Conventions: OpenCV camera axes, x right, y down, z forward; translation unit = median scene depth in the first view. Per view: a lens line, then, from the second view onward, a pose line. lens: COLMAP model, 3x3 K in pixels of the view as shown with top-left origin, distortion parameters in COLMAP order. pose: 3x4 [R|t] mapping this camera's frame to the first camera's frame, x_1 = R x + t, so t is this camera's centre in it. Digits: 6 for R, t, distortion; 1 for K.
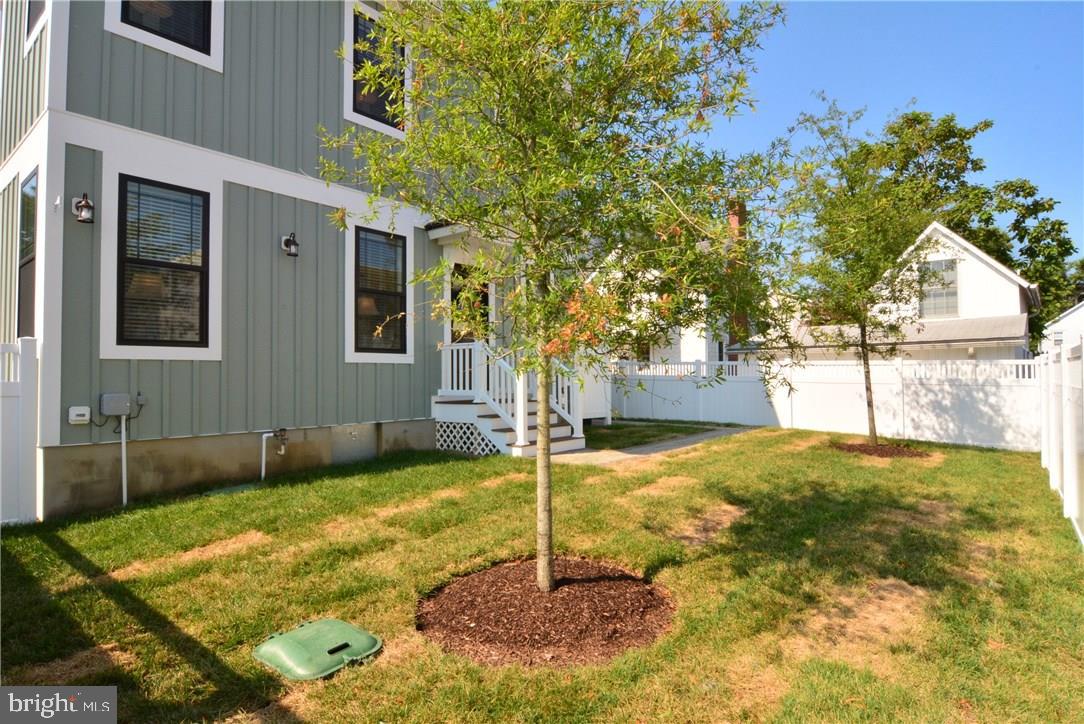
lens RADIAL K [[585.4, 0, 539.2], [0, 585.4, 361.3], [0, 0, 1]] dist [-0.013181, -0.006119]
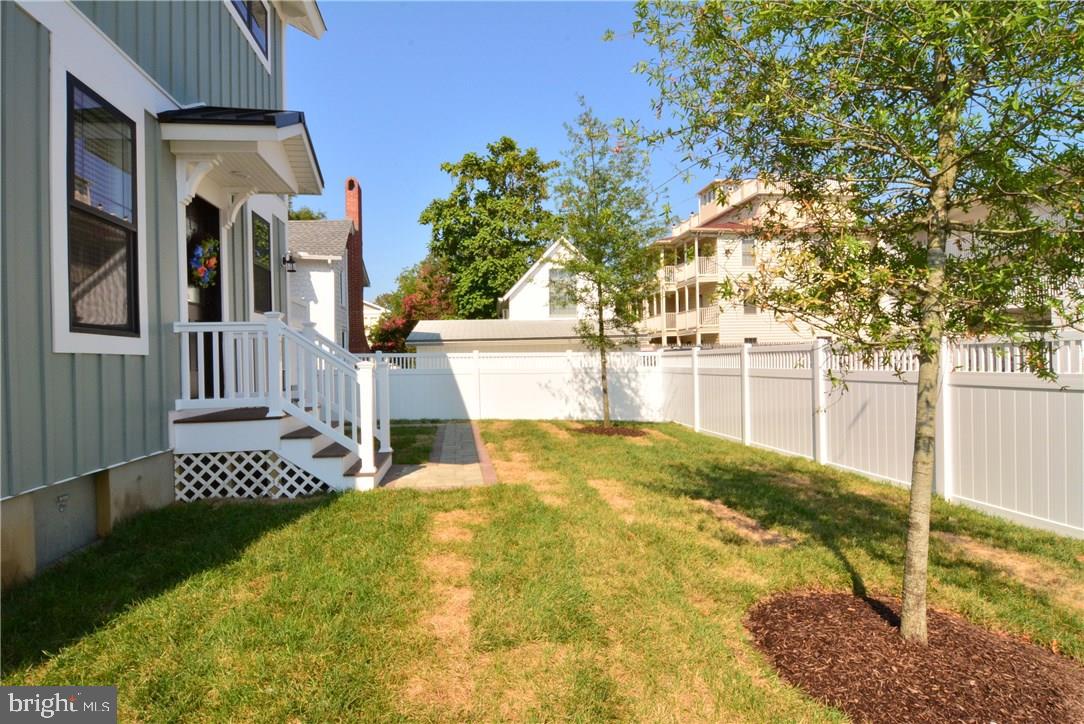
lens RADIAL K [[585.4, 0, 540.2], [0, 585.4, 362.0], [0, 0, 1]] dist [-0.013181, -0.006119]
pose [[0.672499, -0.007980, 0.740055, -0.366115], [-0.001817, 0.999921, 0.012433, 0.002745], [-0.740095, -0.009706, 0.672432, 0.346398]]
